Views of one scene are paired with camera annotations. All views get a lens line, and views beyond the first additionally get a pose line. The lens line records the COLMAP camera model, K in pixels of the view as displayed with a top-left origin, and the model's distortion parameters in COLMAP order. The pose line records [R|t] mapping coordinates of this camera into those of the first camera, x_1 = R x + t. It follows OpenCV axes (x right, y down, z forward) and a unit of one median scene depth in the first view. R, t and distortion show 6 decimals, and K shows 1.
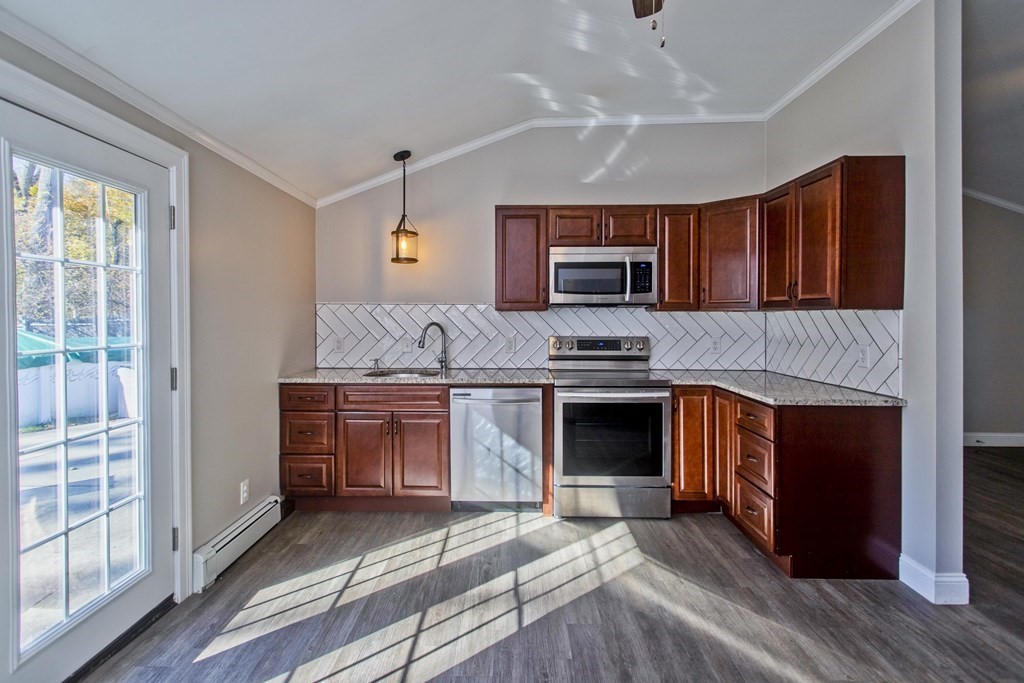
lens RADIAL K [[496.5, 0, 503.2], [0, 496.5, 317.9], [0, 0, 1]] dist [0.002375, 0.001122]
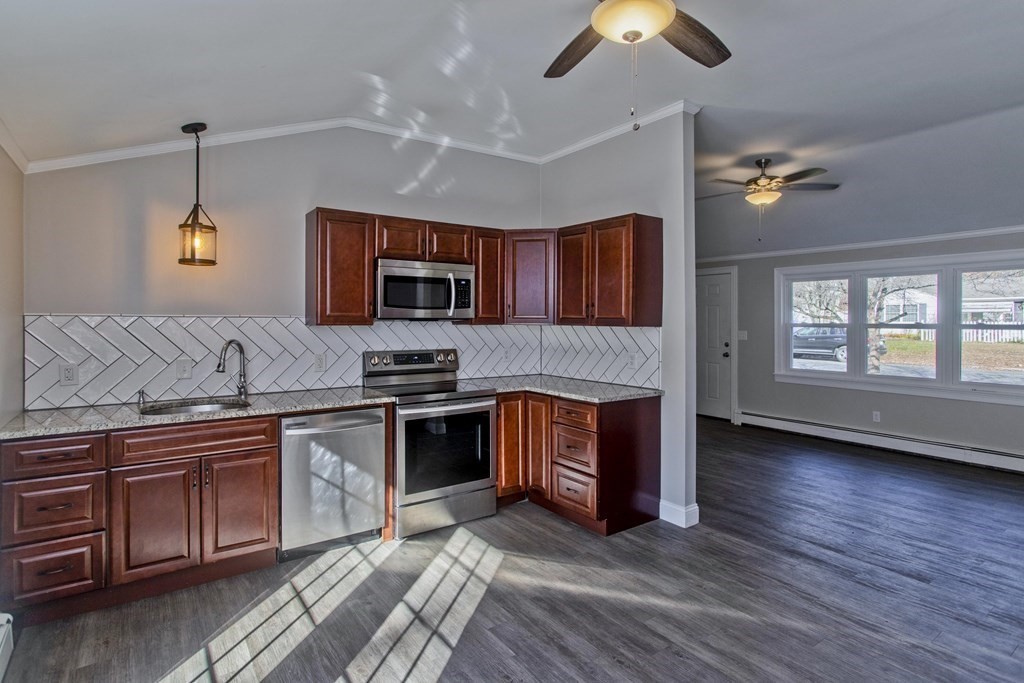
lens RADIAL K [[518.6, 0, 505.2], [0, 518.6, 318.7], [0, 0, 1]] dist [-0.001443, 0.000680]
pose [[0.805746, 0.001421, 0.592259, -0.319516], [-0.000198, 0.999998, -0.002130, -0.027399], [-0.592261, 0.001599, 0.805745, 0.057095]]
